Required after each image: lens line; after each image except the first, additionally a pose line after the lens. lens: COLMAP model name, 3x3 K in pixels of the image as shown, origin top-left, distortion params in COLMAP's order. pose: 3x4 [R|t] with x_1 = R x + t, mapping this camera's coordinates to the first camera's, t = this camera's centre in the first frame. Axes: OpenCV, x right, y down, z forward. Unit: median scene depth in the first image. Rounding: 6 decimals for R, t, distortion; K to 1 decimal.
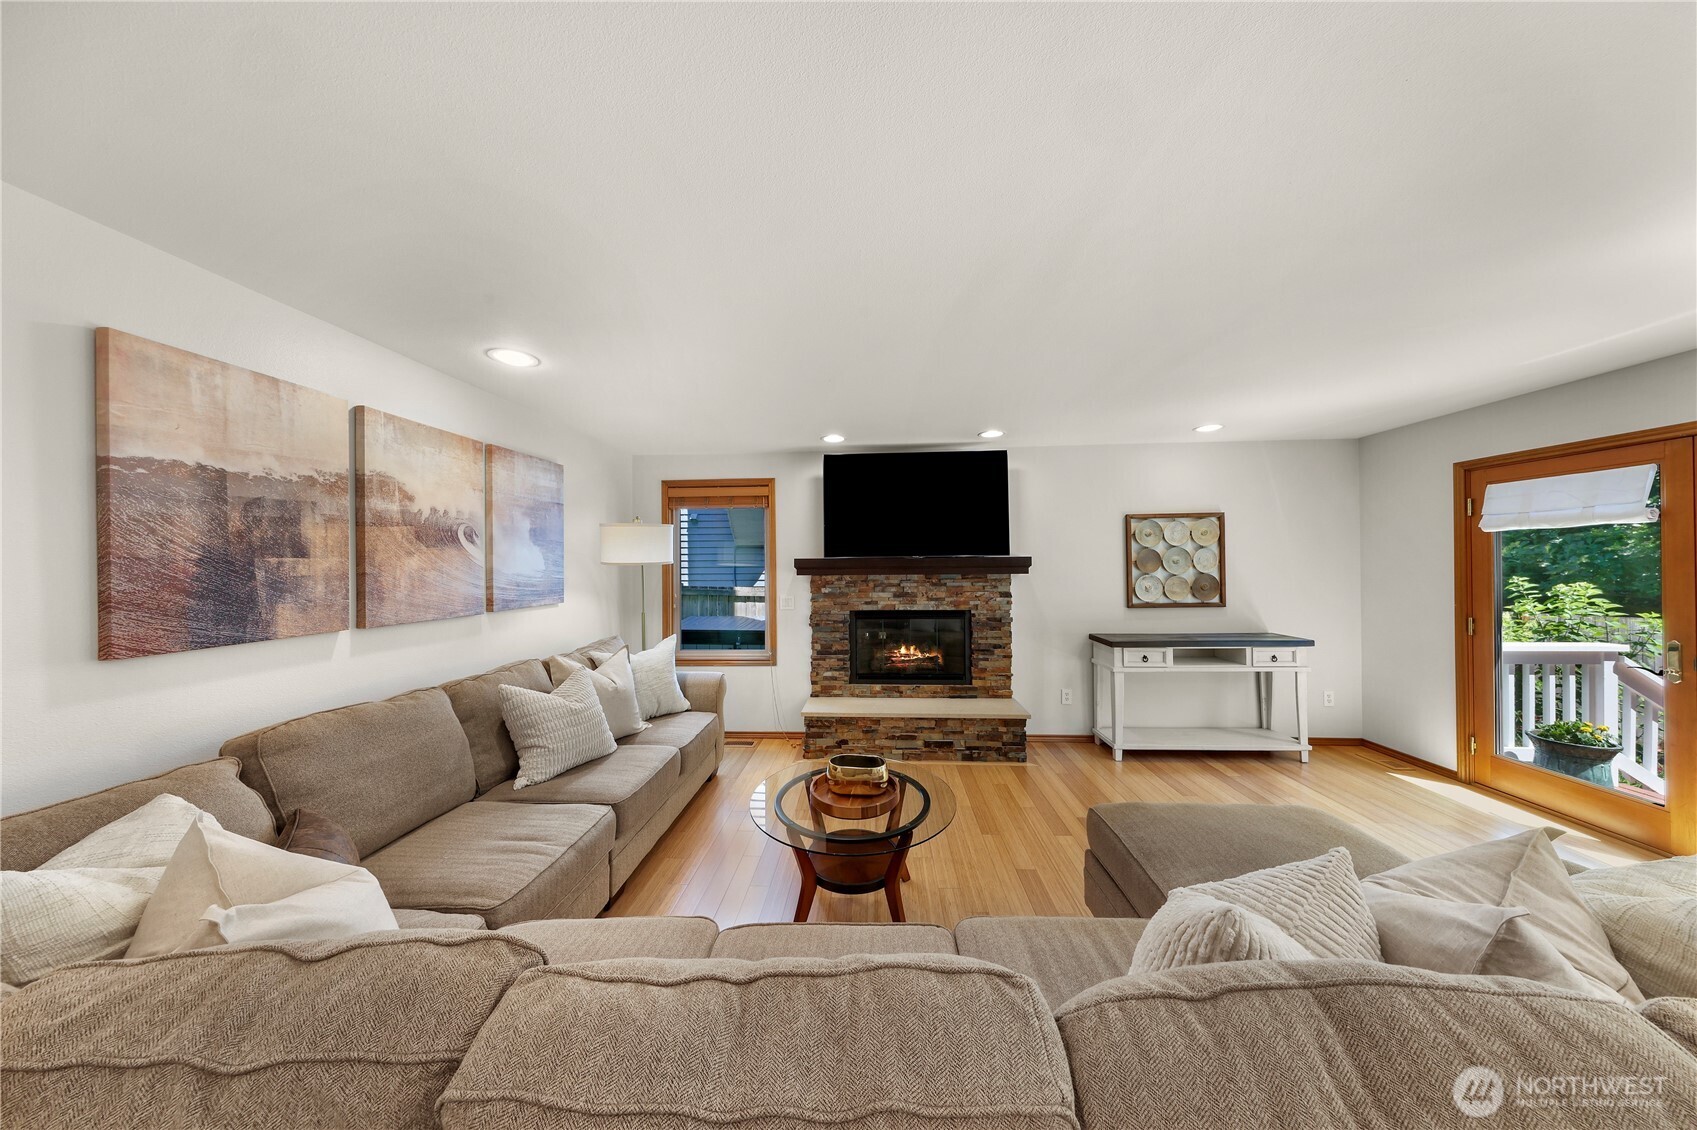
lens RADIAL K [[507.4, 0, 837.8], [0, 507.4, 560.9], [0, 0, 1]] dist [-0.006735, 0.000035]
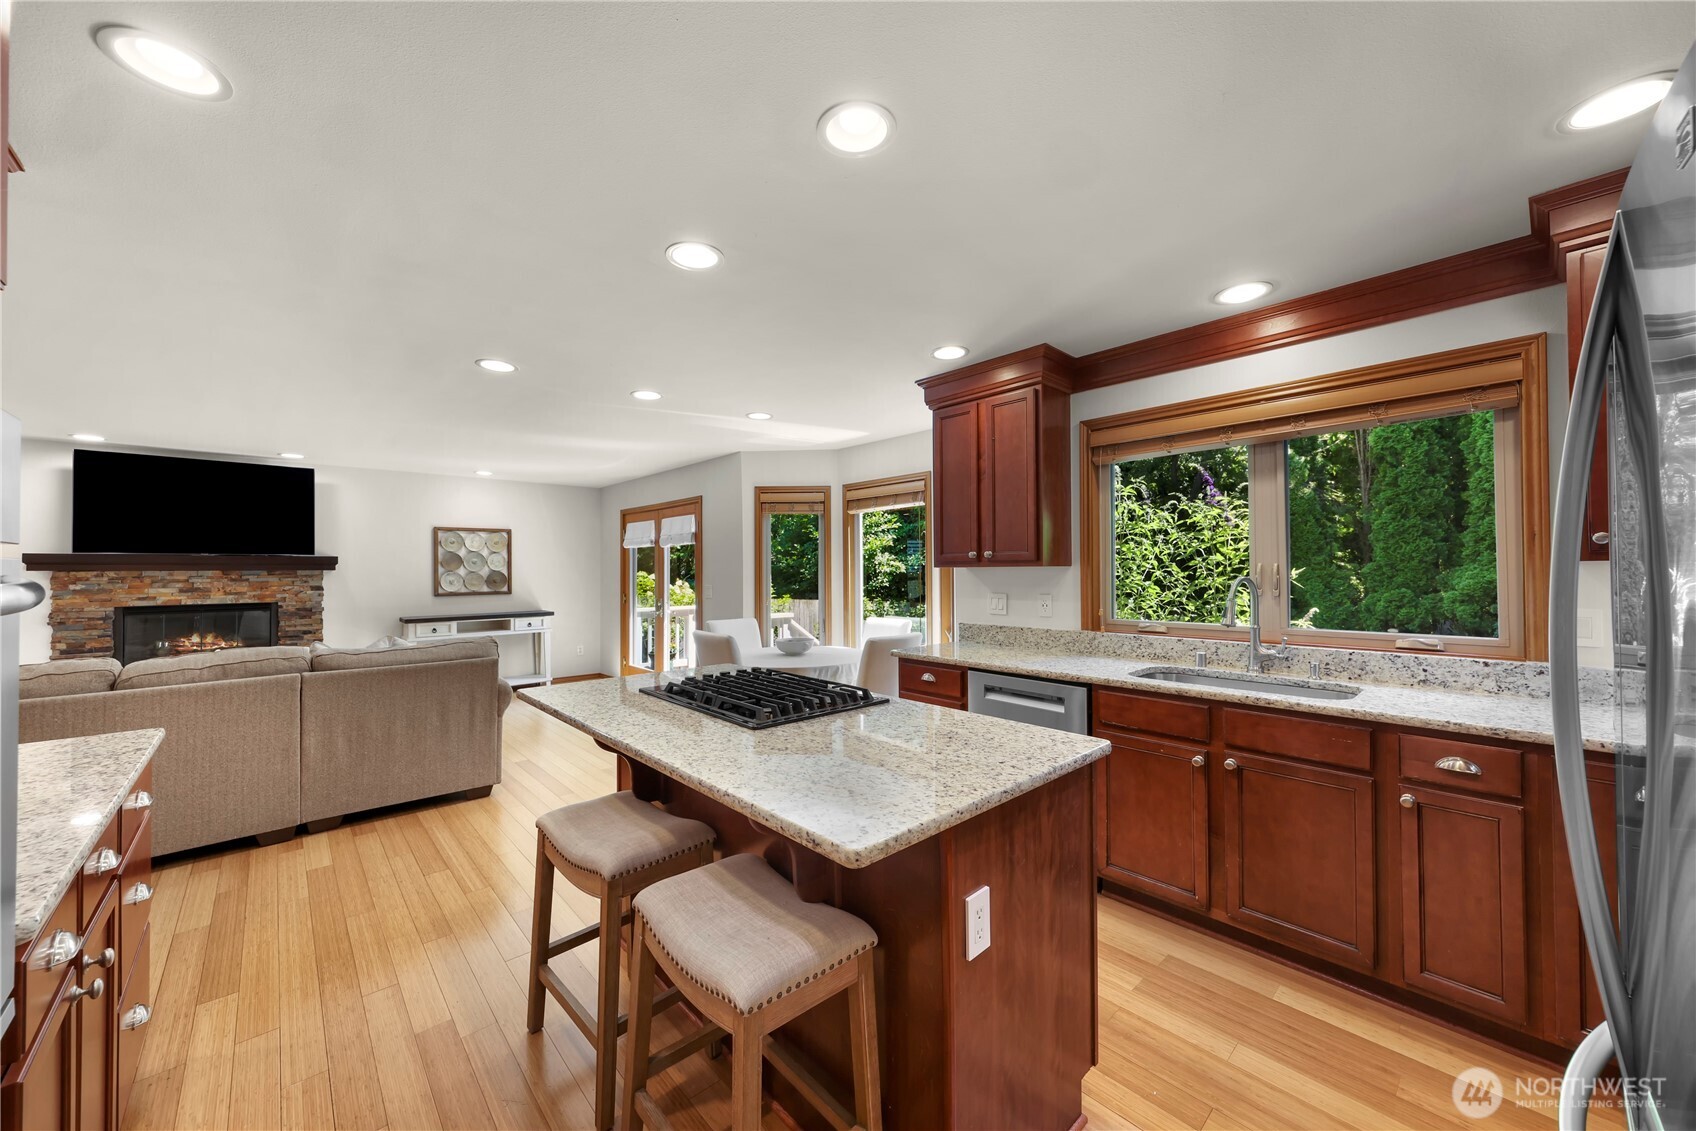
lens RADIAL K [[628.0, 0, 849.4], [0, 628.0, 563.9], [0, 0, 1]] dist [0.007624, 0.000325]
pose [[0.686490, 0.013654, 0.727011, 0.111986], [-0.002868, 0.999867, -0.016070, 0.030413], [-0.727133, 0.008947, 0.686438, -0.950211]]
